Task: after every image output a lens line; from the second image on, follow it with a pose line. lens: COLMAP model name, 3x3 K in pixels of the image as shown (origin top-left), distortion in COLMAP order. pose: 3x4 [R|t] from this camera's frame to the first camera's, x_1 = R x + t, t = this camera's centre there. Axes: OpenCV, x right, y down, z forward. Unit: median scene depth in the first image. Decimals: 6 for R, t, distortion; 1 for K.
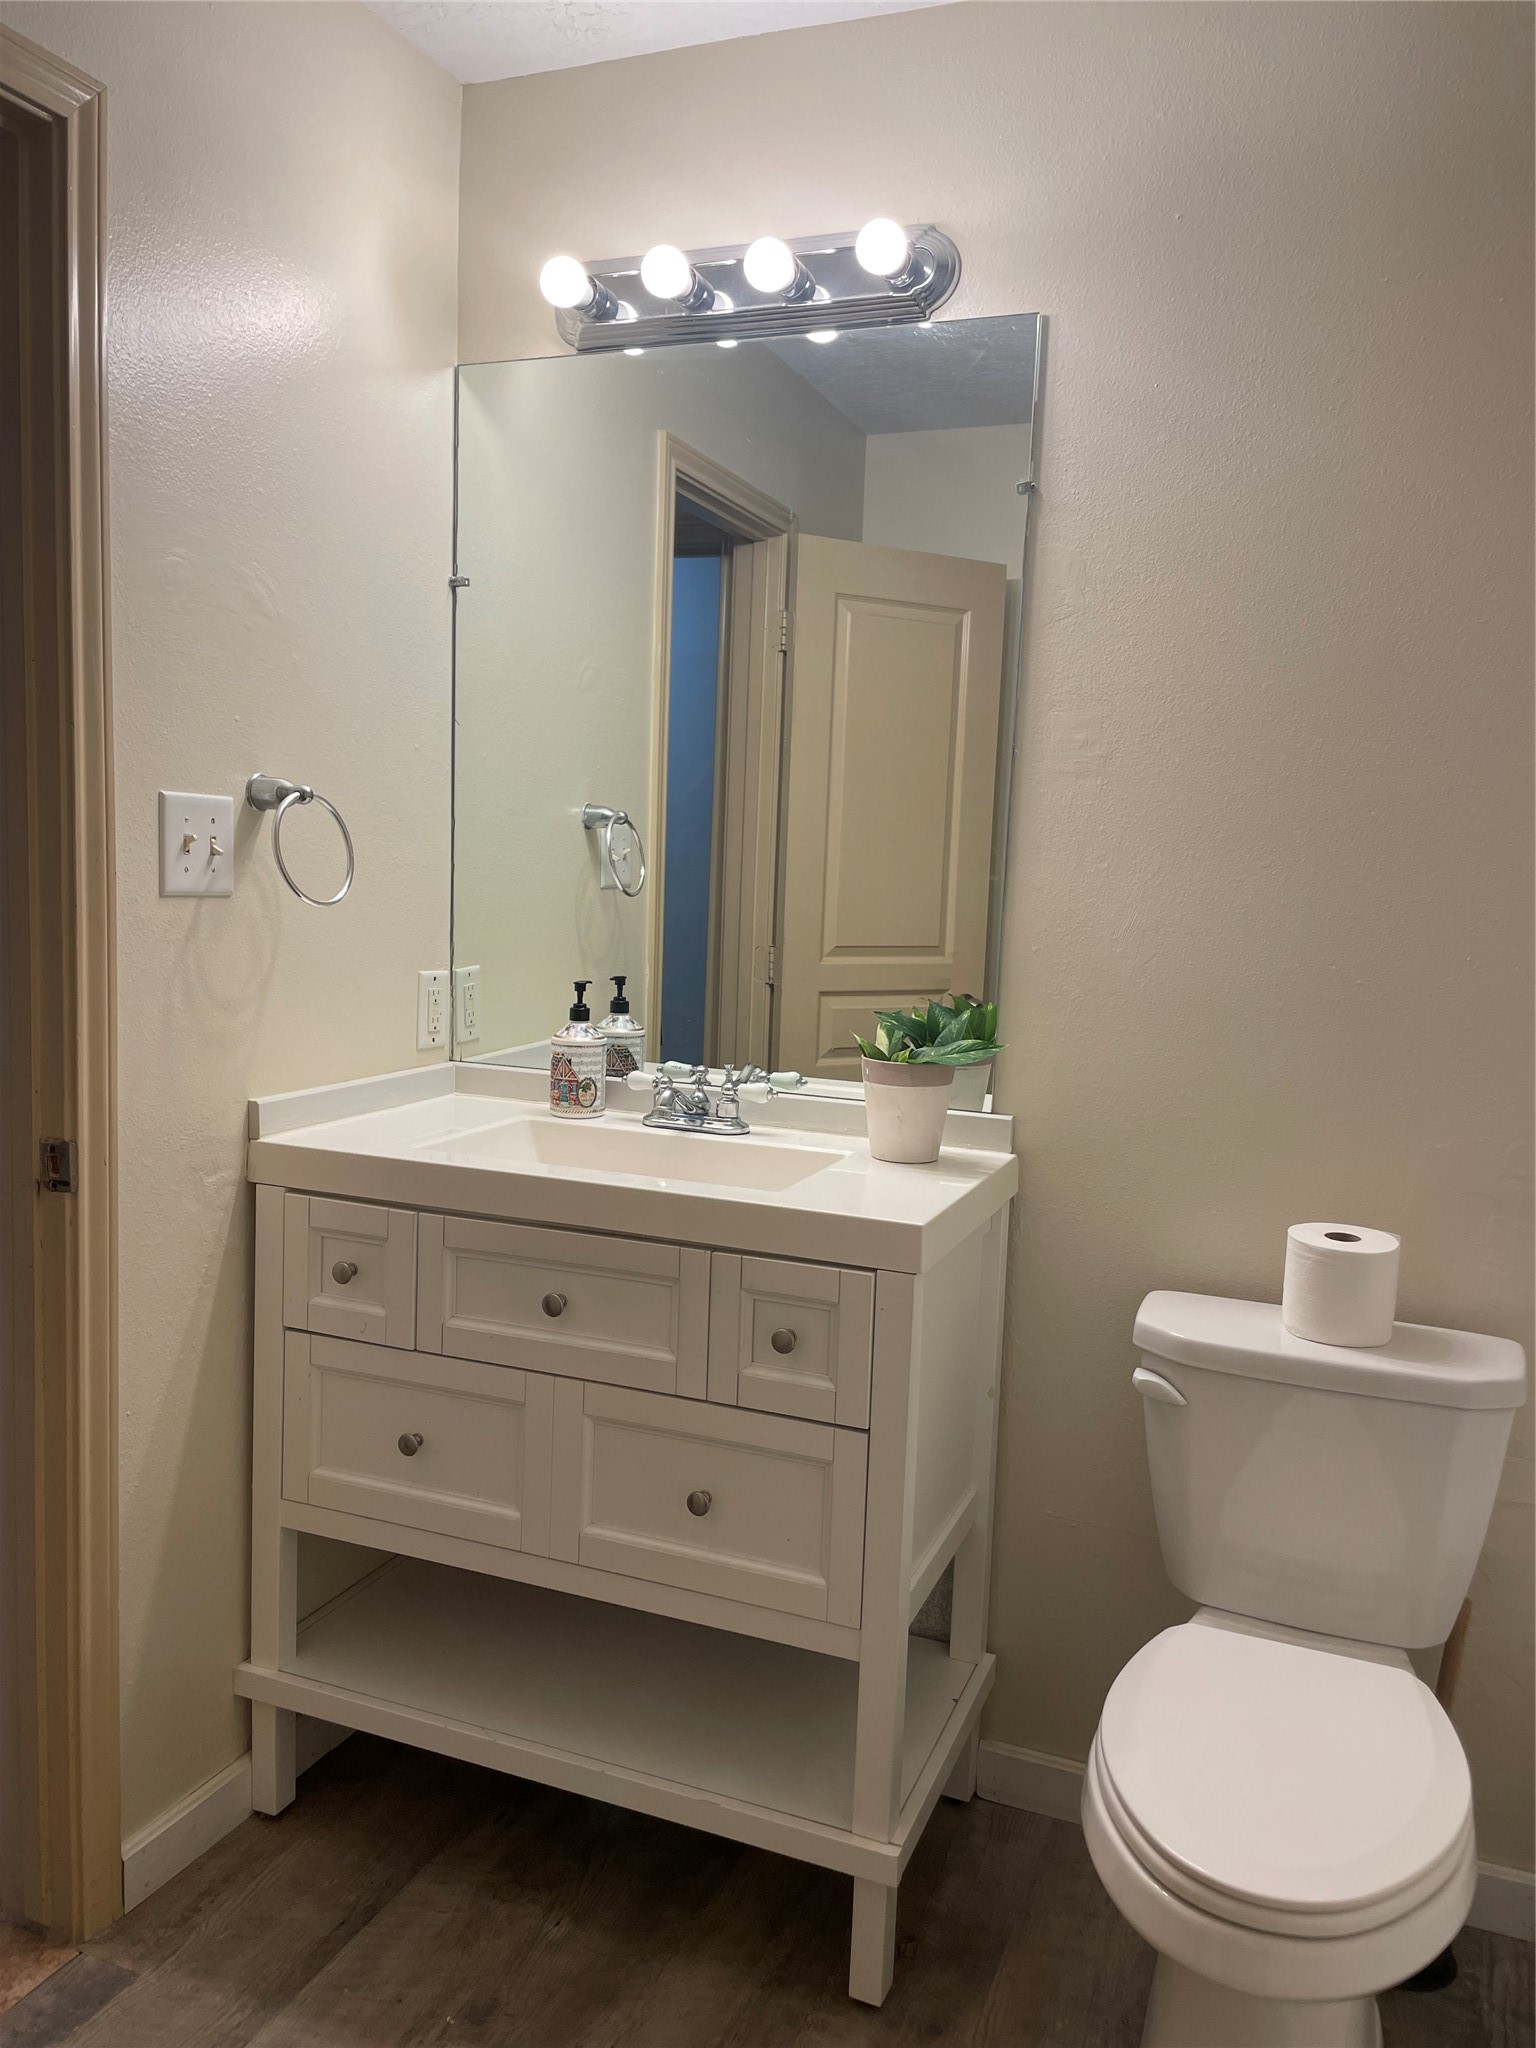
lens RADIAL K [[1531.8, 0, 768.0], [0, 1531.8, 1024.0], [0, 0, 1]] dist [0.034024, -0.004192]
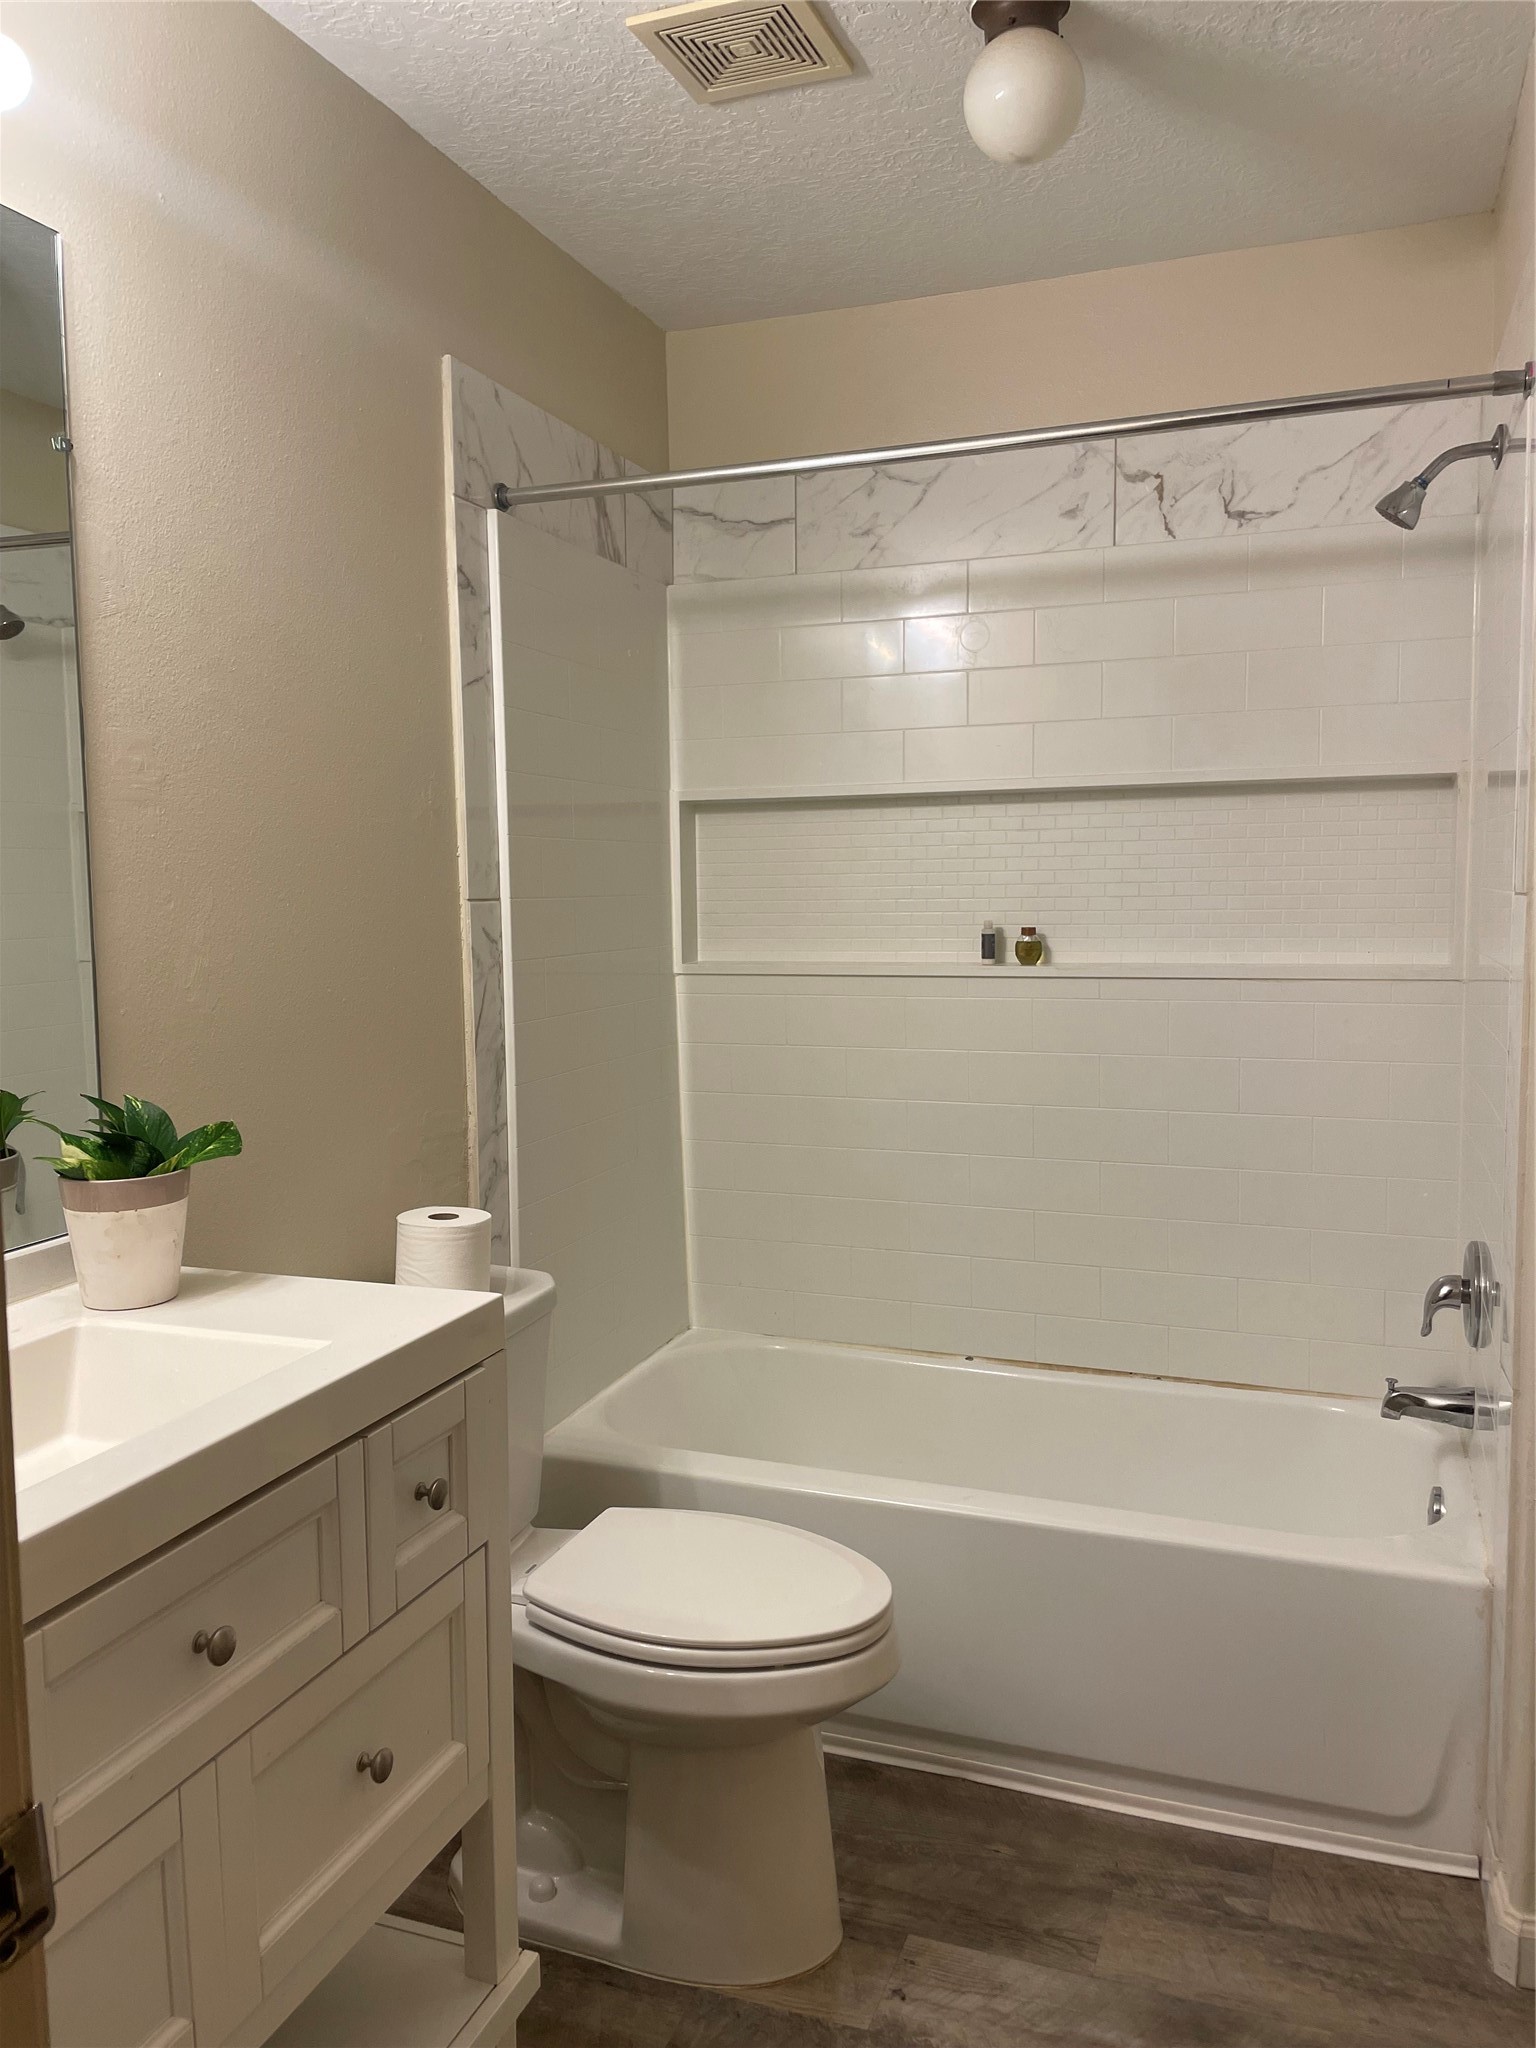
lens RADIAL K [[1527.0, 0, 768.0], [0, 1527.0, 1024.0], [0, 0, 1]] dist [-0.002426, -0.000573]
pose [[-0.027165, -0.128471, 0.991341, -0.715332], [0.121433, 0.983939, 0.130839, -0.119406], [-0.992228, 0.123936, -0.011128, 0.734539]]
